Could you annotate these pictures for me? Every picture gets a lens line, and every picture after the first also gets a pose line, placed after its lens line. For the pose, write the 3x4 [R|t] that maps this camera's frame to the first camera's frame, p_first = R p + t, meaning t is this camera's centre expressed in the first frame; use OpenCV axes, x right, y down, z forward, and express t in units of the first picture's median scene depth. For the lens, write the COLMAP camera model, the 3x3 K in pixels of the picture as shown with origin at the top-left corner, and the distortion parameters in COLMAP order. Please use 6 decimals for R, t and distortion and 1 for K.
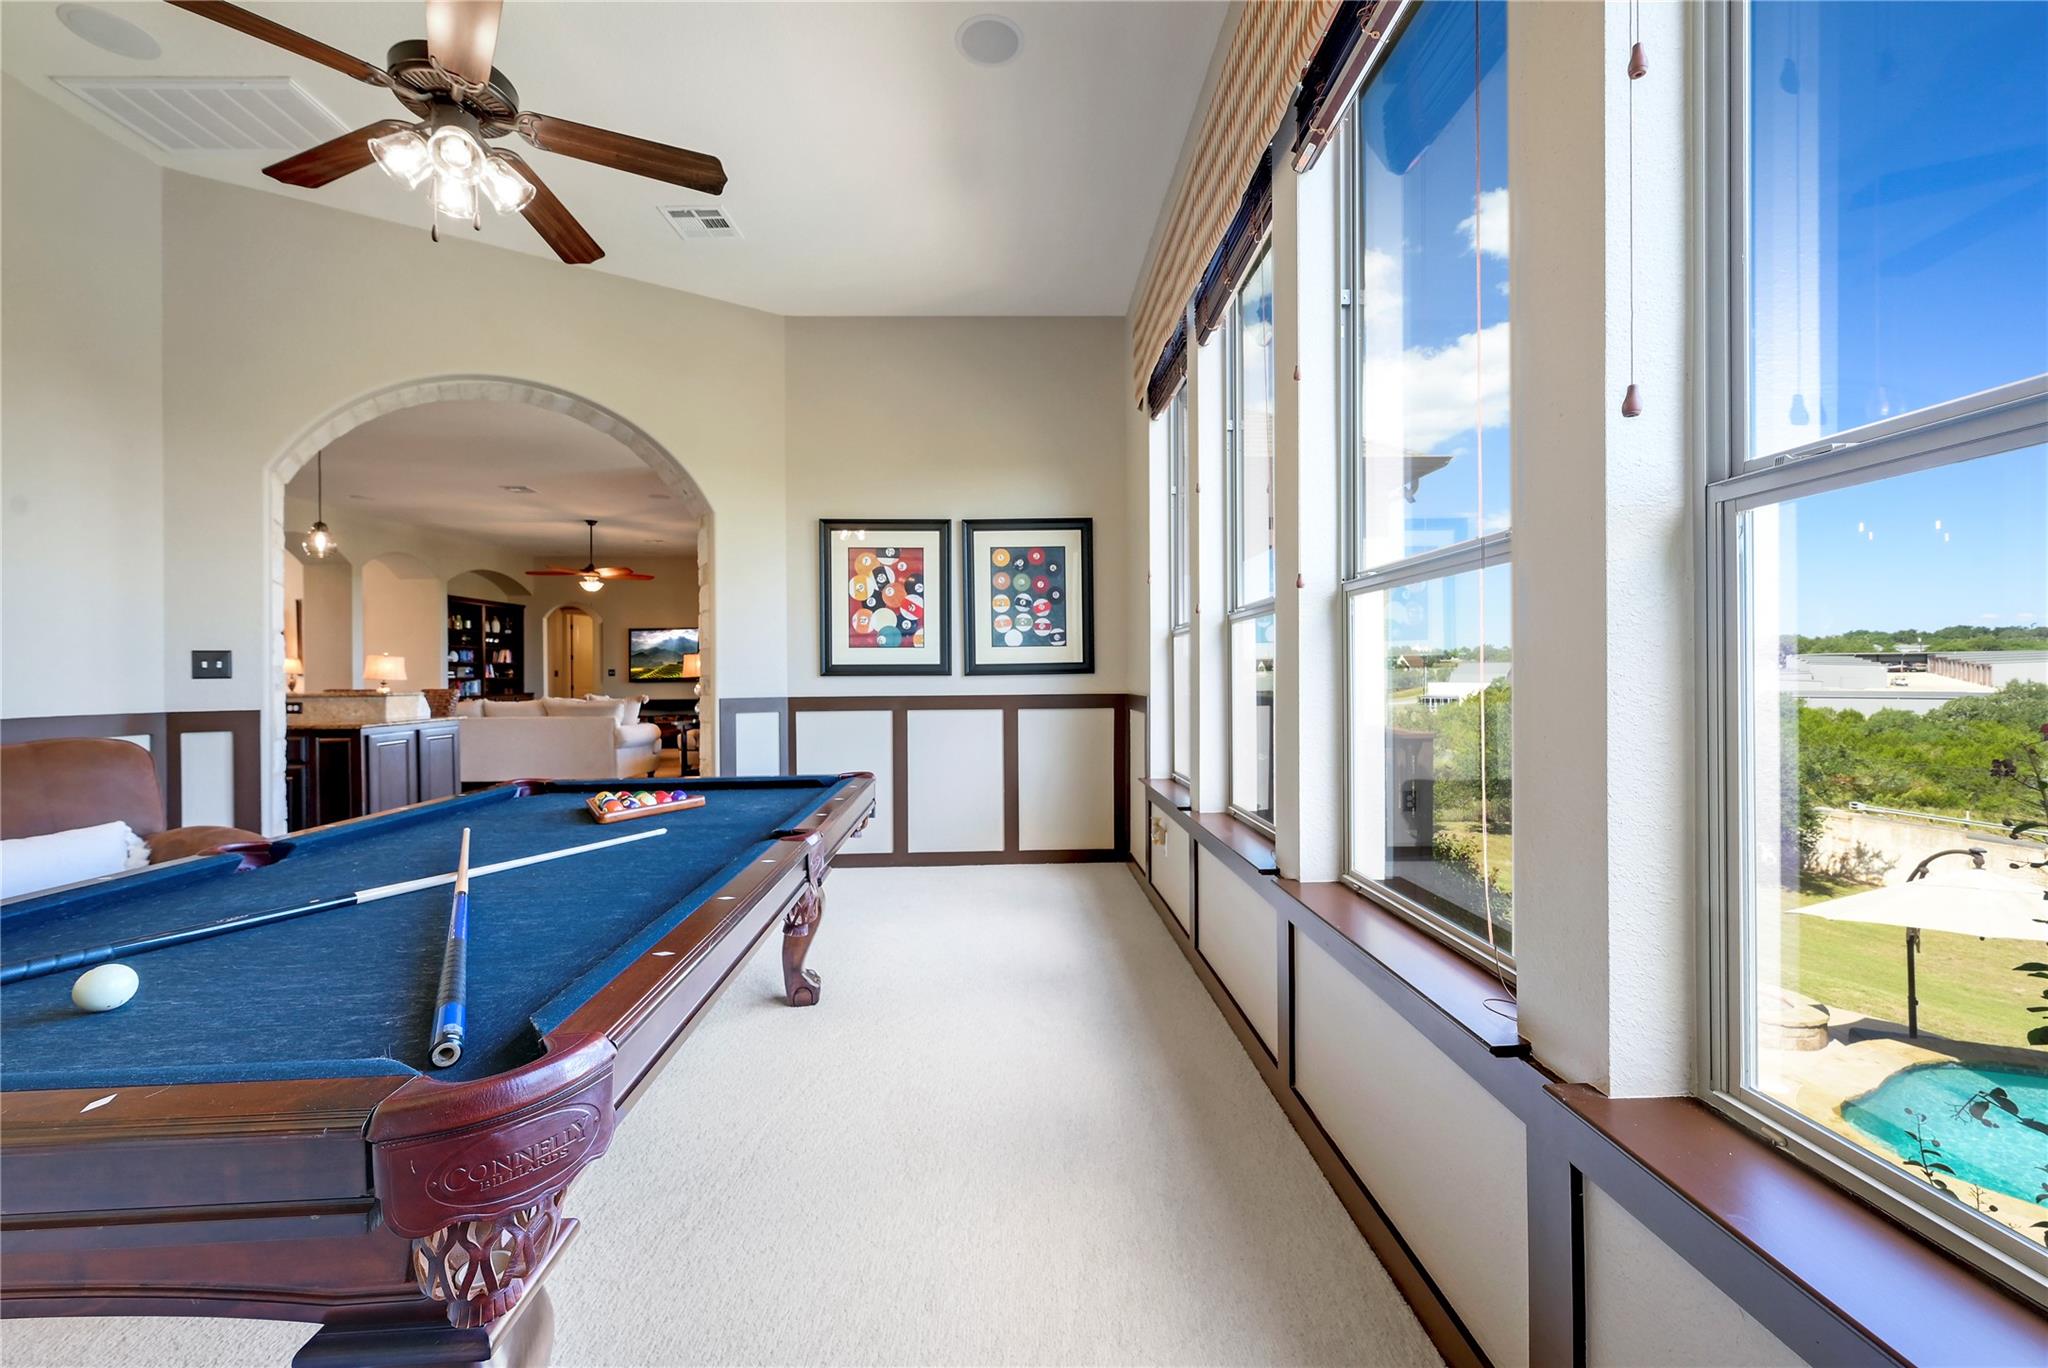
lens RADIAL K [[826.1, 0, 1021.4], [0, 826.1, 679.0], [0, 0, 1]] dist [-0.001476, 0.000705]
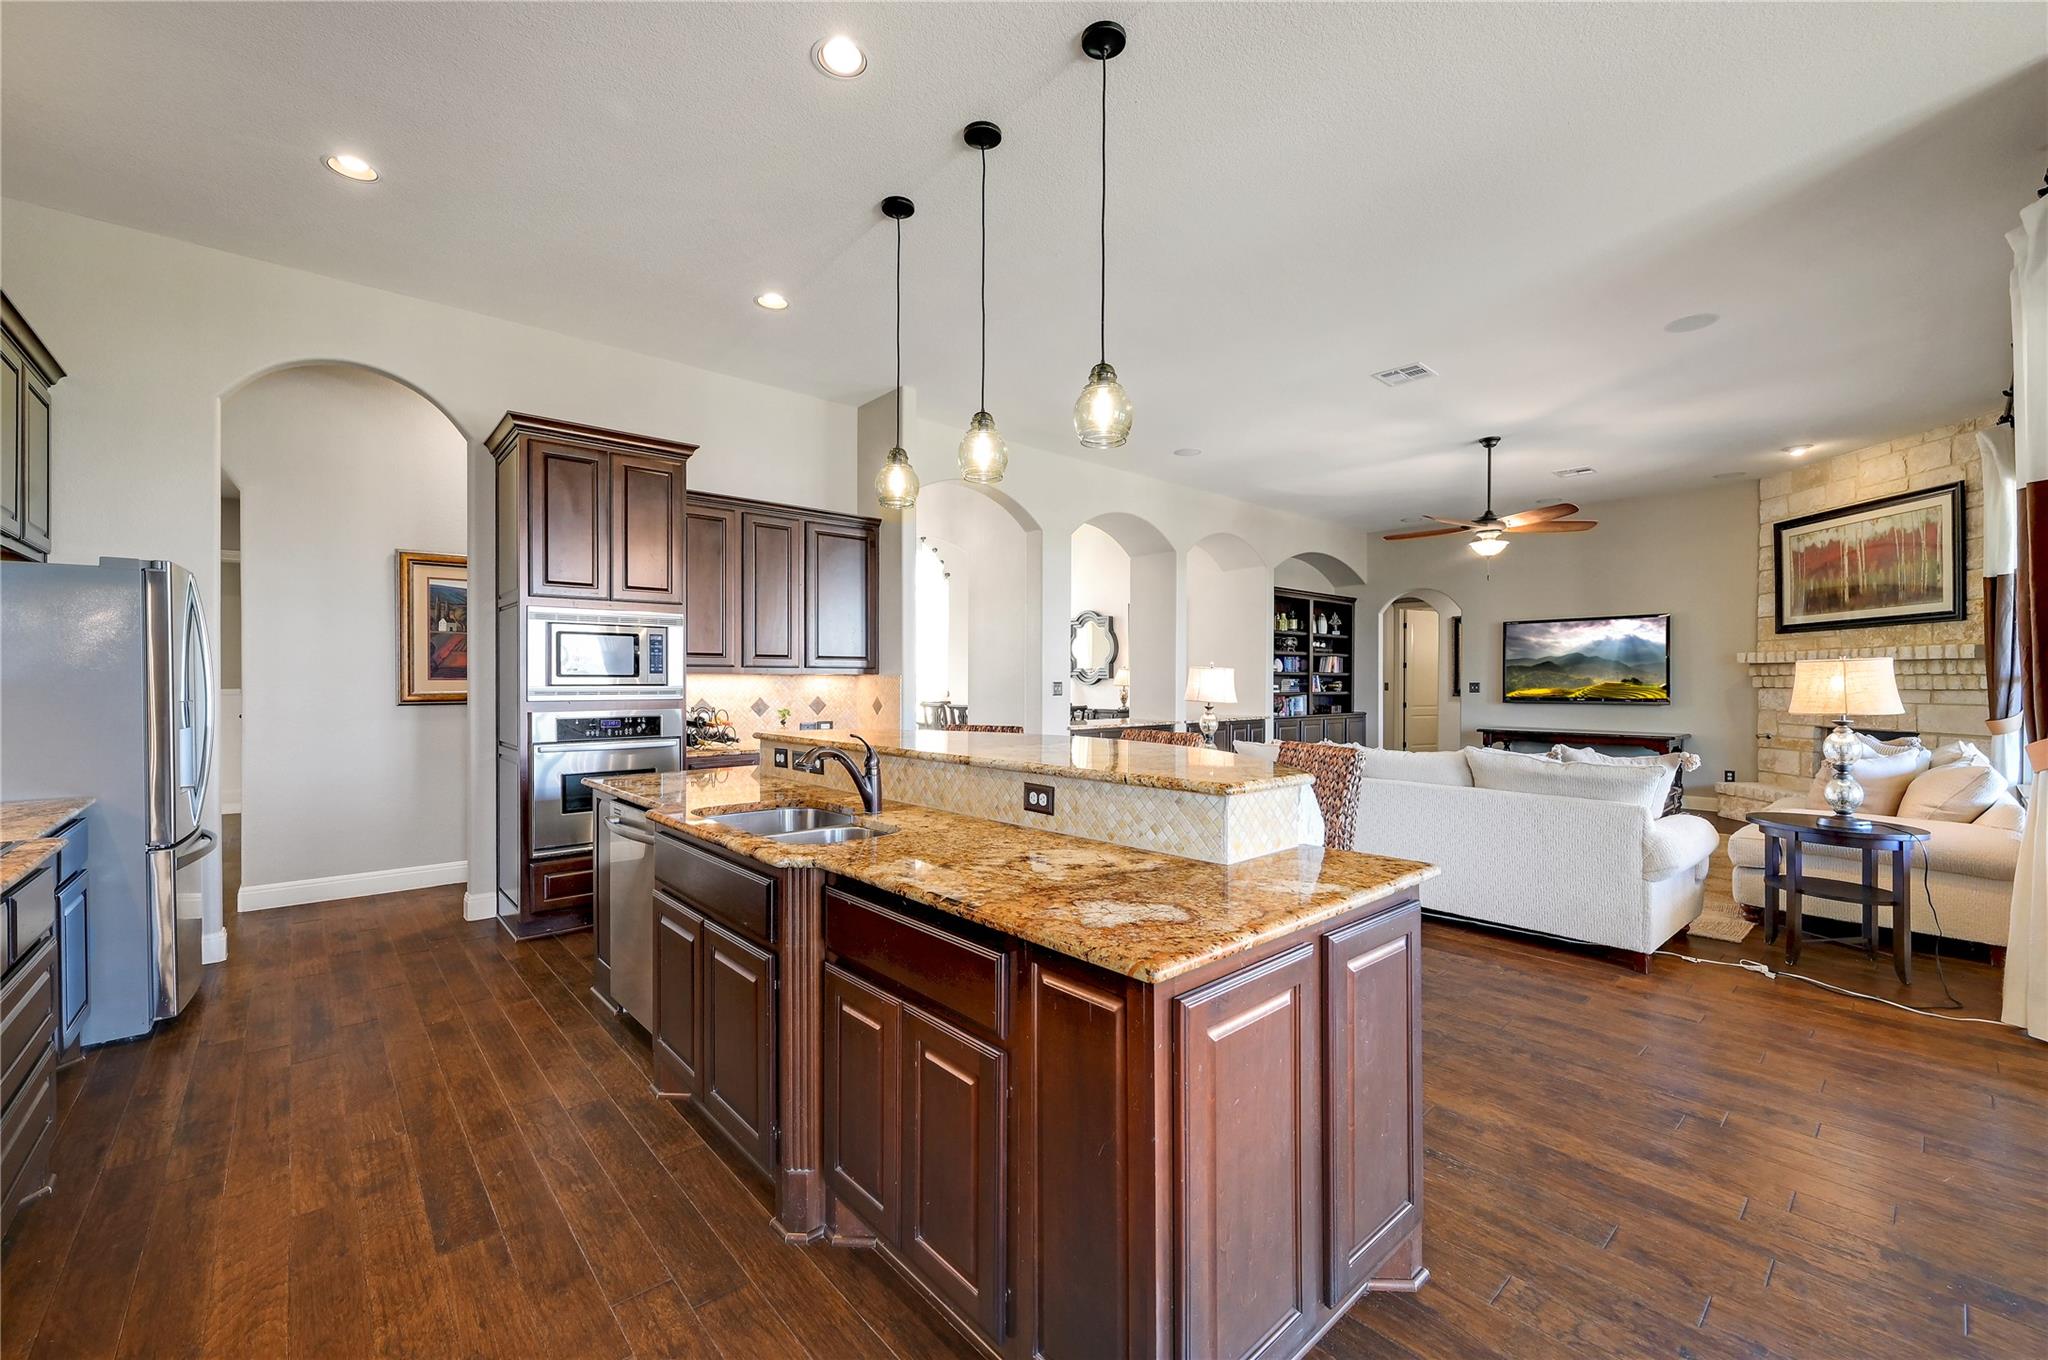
lens RADIAL K [[821.1, 0, 1033.7], [0, 821.1, 683.2], [0, 0, 1]] dist [-0.002608, 0.001281]
pose [[0.651734, 0.011109, -0.758366, -0.234522], [-0.013131, 0.999908, 0.003363, -0.009742], [0.758334, 0.007766, 0.651820, 0.298535]]
